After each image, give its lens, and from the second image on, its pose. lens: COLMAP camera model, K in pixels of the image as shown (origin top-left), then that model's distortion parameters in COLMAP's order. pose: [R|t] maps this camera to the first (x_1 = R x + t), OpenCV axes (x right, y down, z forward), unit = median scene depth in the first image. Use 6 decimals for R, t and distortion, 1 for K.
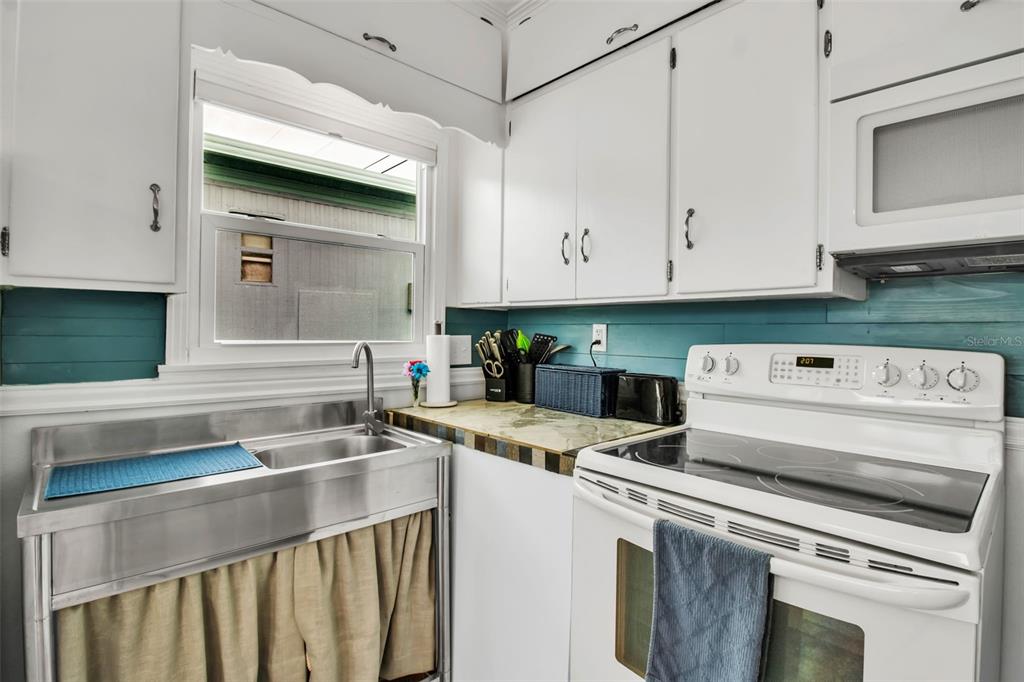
lens RADIAL K [[488.3, 0, 515.9], [0, 488.3, 328.3], [0, 0, 1]] dist [0.000208, -0.012016]
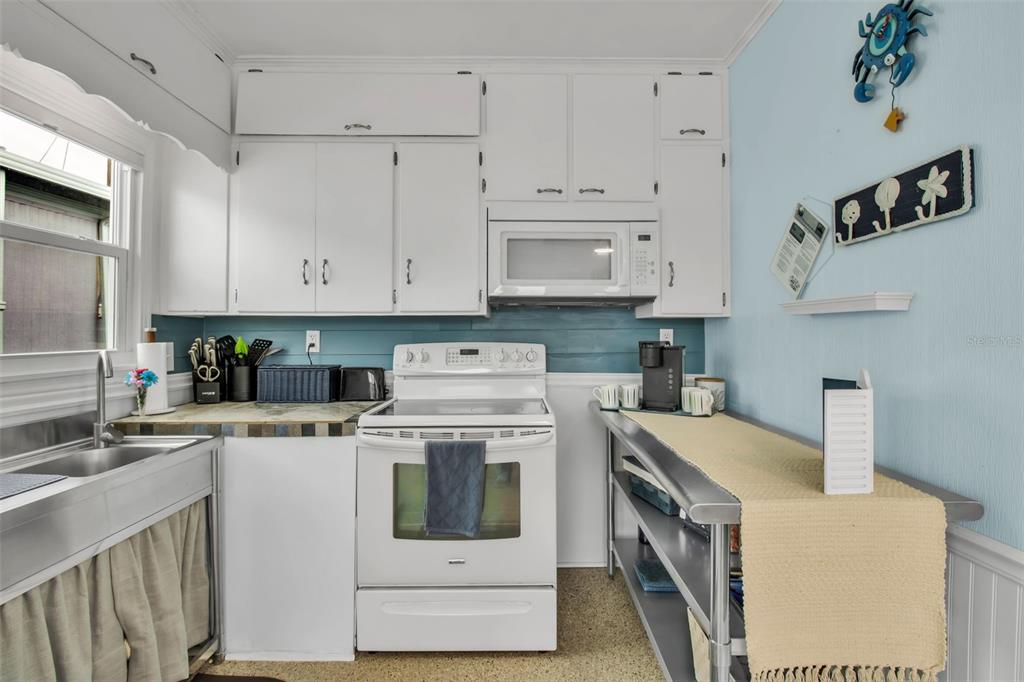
lens RADIAL K [[488.3, 0, 515.9], [0, 488.3, 328.3], [0, 0, 1]] dist [0.000208, -0.012016]
pose [[0.673024, -0.004656, 0.739606, -0.482284], [0.006484, 0.999979, 0.000395, -0.013935], [-0.739592, 0.004530, 0.673040, -0.269998]]
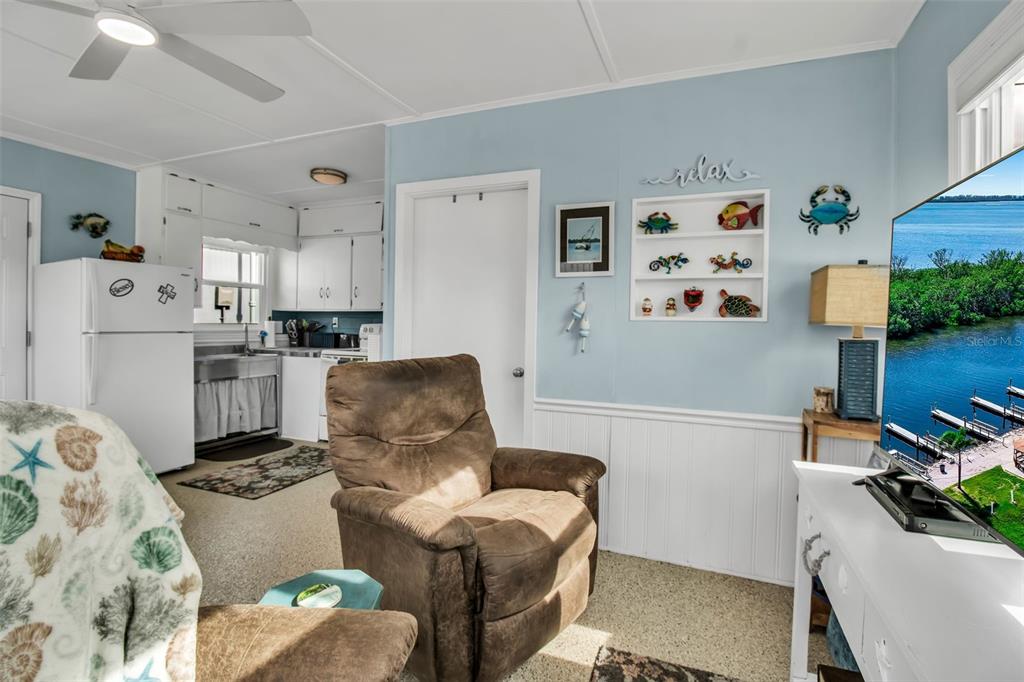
lens RADIAL K [[488.3, 0, 515.9], [0, 488.3, 328.3], [0, 0, 1]] dist [0.000208, -0.012016]
pose [[0.906382, -0.002049, 0.422454, -0.085459], [-0.006274, 0.999813, 0.018311, -0.005243], [-0.422413, -0.019247, 0.906199, -2.330246]]
